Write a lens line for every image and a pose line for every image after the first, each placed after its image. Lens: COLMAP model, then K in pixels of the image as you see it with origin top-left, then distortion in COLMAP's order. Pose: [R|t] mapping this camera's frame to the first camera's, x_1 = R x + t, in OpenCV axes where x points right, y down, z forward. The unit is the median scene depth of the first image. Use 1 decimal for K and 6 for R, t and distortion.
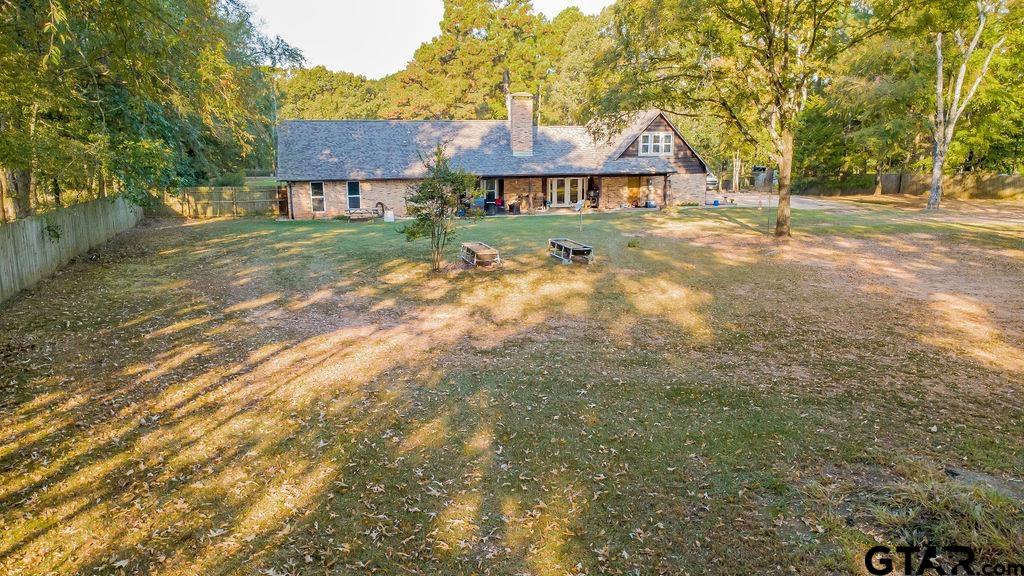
lens RADIAL K [[719.8, 0, 513.1], [0, 719.8, 287.1], [0, 0, 1]] dist [0.007460, -0.008499]
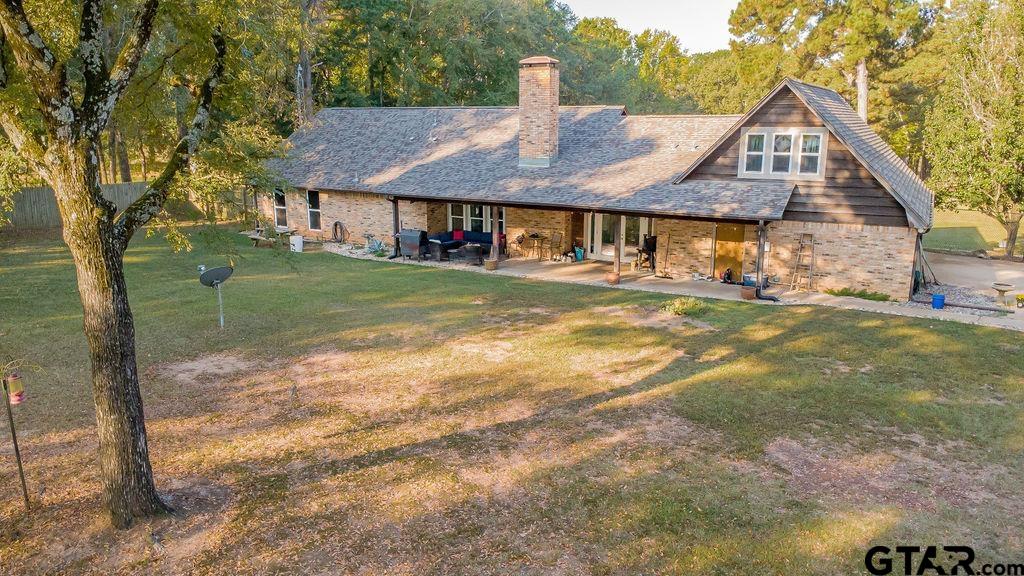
lens RADIAL K [[719.8, 0, 517.9], [0, 719.8, 286.6], [0, 0, 1]] dist [0.007460, -0.008499]
pose [[0.720948, 0.158716, -0.674569, 0.404529], [-0.150853, 0.986020, 0.070771, -0.121785], [0.676371, 0.050739, 0.734812, 0.549706]]
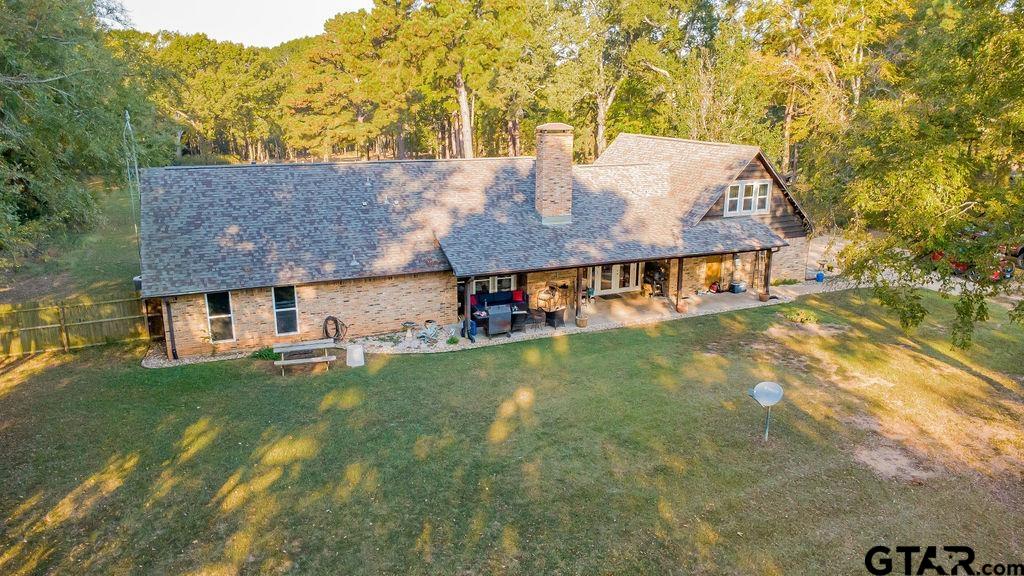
lens RADIAL K [[719.8, 0, 513.5], [0, 719.8, 291.0], [0, 0, 1]] dist [0.007460, -0.008499]
pose [[0.989895, -0.029672, 0.138666, -0.109811], [0.022076, 0.998187, 0.056001, -0.155483], [-0.140077, -0.052374, 0.988755, 0.370794]]
